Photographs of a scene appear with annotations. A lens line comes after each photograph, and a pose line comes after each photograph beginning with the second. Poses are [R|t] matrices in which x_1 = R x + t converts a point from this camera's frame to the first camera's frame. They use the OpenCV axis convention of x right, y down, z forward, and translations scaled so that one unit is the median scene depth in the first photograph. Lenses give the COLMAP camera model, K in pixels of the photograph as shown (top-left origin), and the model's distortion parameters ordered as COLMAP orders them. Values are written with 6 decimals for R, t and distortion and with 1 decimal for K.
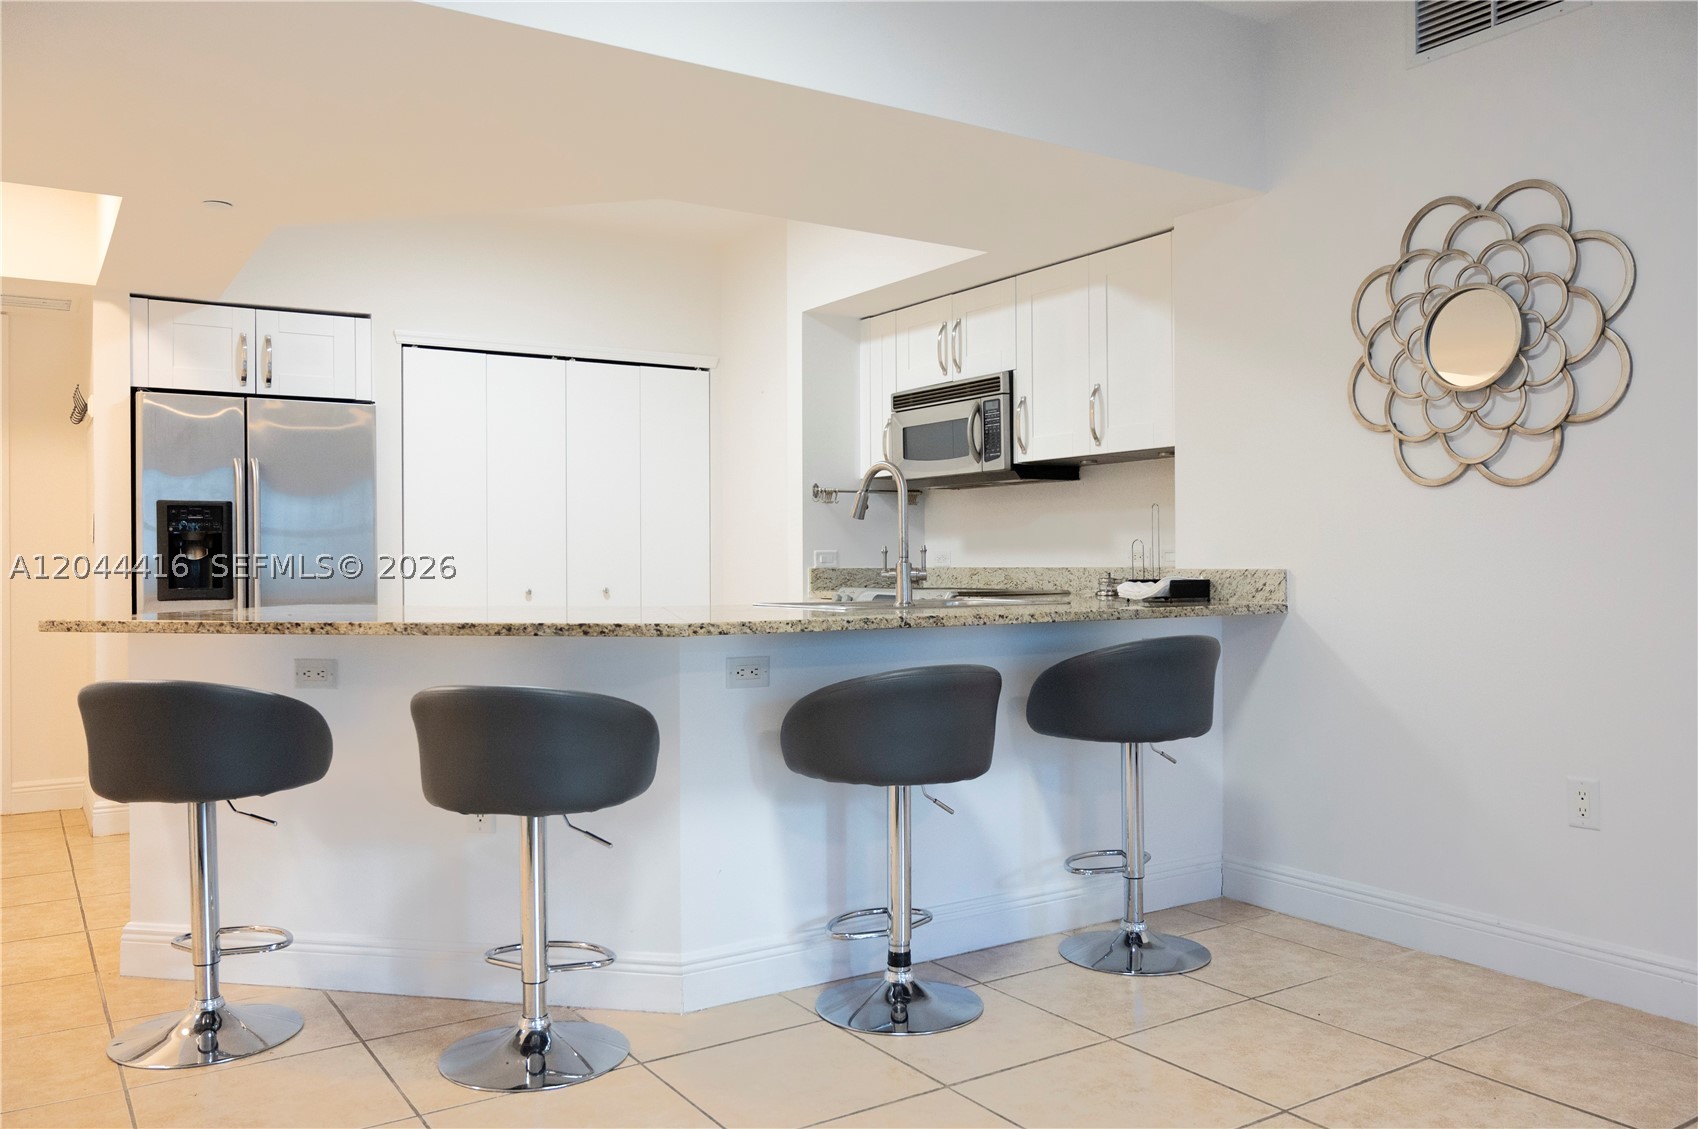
lens RADIAL K [[1287.7, 0, 846.8], [0, 1287.7, 525.7], [0, 0, 1]] dist [0.021591, 0.001596]
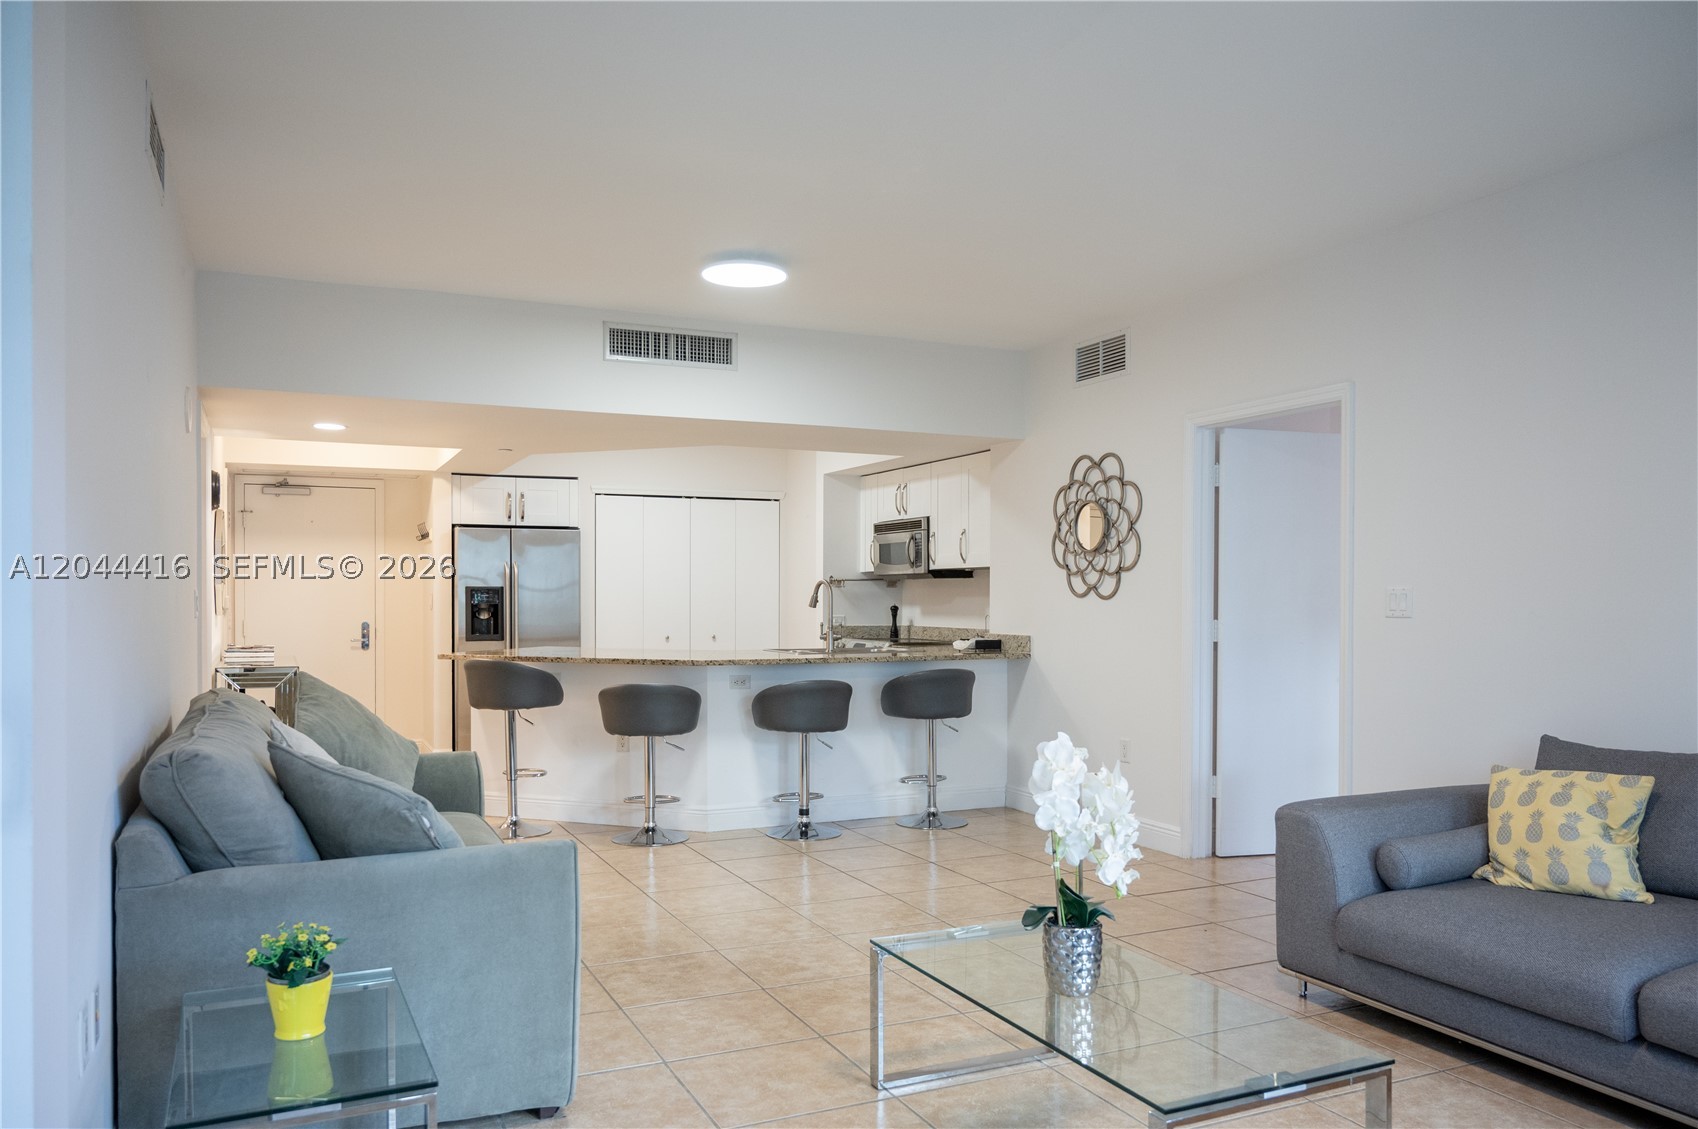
lens RADIAL K [[1181.7, 0, 849.0], [0, 1181.7, 564.5], [0, 0, 1]] dist [0.000623, 0.000594]
pose [[0.991543, 0.002473, -0.129752, 0.323280], [-0.002511, 0.999997, -0.000132, -0.077076], [0.129751, 0.000457, 0.991547, -0.856356]]
